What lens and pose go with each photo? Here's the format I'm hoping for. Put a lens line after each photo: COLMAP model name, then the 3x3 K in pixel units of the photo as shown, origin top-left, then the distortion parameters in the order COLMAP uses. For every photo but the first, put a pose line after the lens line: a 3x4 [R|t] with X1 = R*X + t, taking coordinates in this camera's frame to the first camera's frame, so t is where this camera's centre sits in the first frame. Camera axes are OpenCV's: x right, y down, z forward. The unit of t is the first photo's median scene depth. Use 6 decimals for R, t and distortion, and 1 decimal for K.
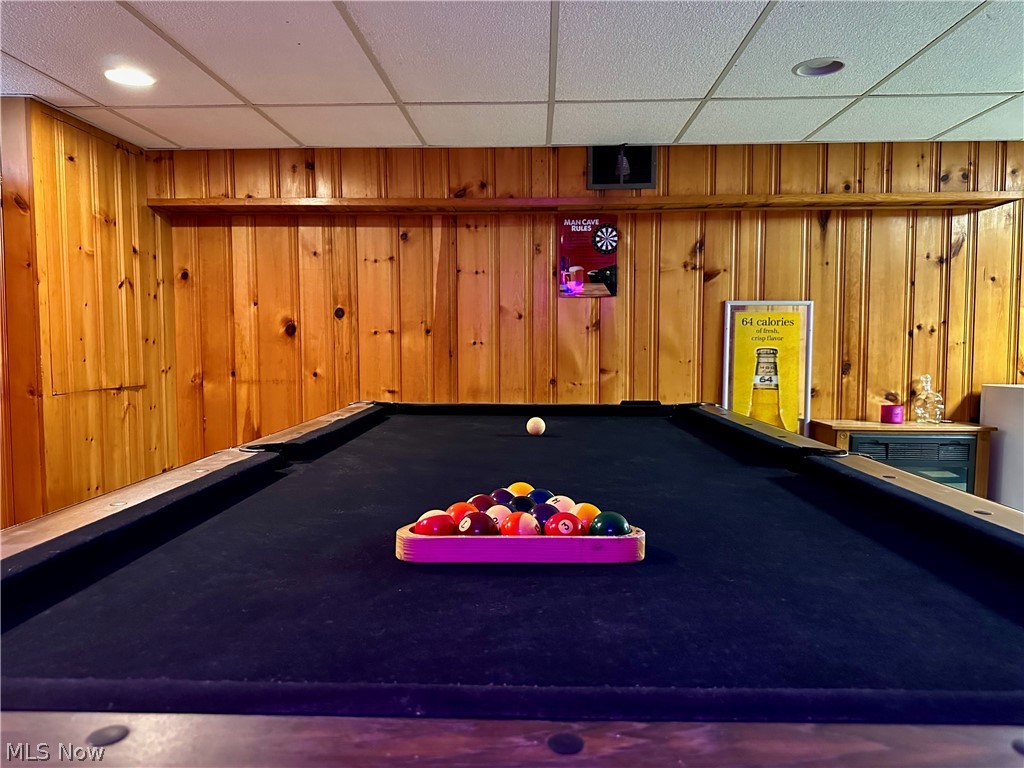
lens RADIAL K [[711.1, 0, 512.0], [0, 711.1, 384.0], [0, 0, 1]] dist [0.080903, -0.148438]
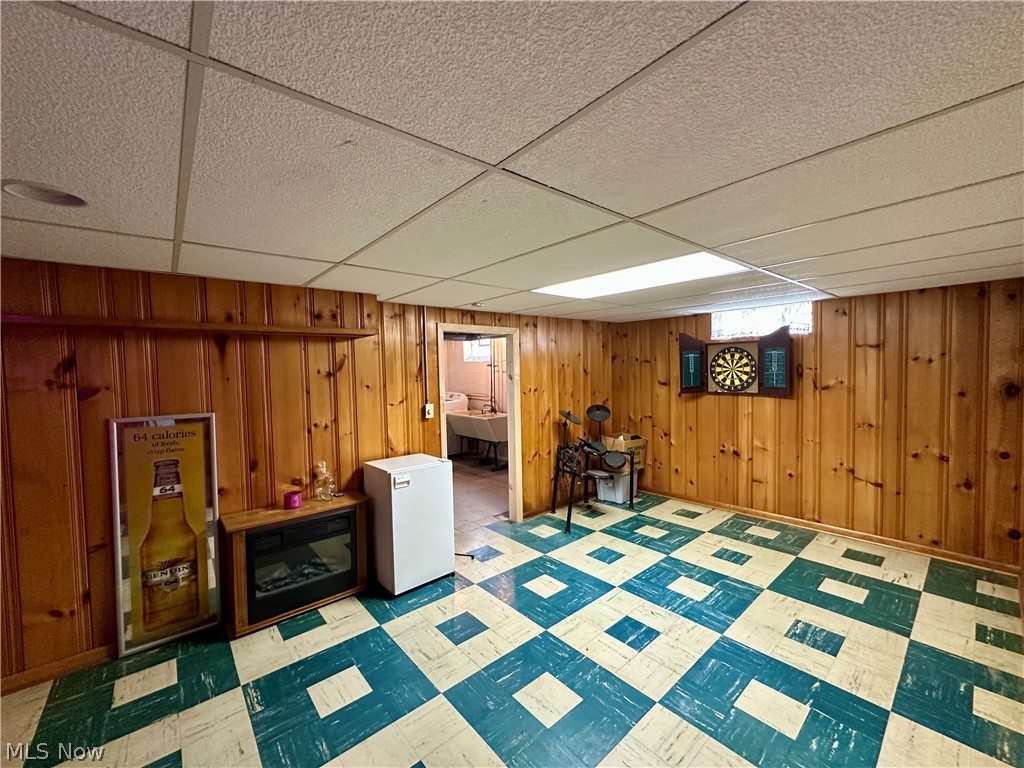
lens RADIAL K [[408.1, 0, 512.0], [0, 408.1, 384.0], [0, 0, 1]] dist [-0.000584, 0.000211]
pose [[0.725958, -0.038466, 0.686662, 0.317594], [0.060839, 0.998112, -0.008407, -0.126033], [-0.685043, 0.047879, 0.726928, 0.208794]]
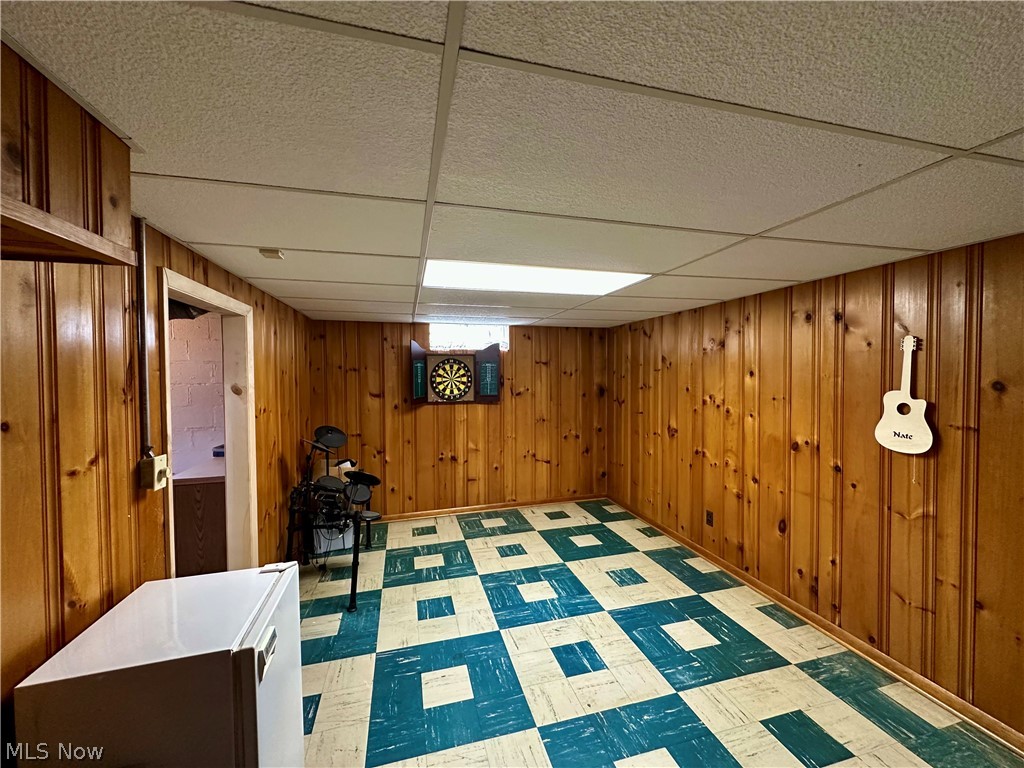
lens RADIAL K [[408.1, 0, 512.0], [0, 408.1, 384.0], [0, 0, 1]] dist [-0.000584, 0.000211]
pose [[-0.303011, -0.017624, 0.952824, 0.343784], [0.066271, 0.997019, 0.039517, -0.158843], [-0.950680, 0.075119, -0.300940, 0.761607]]
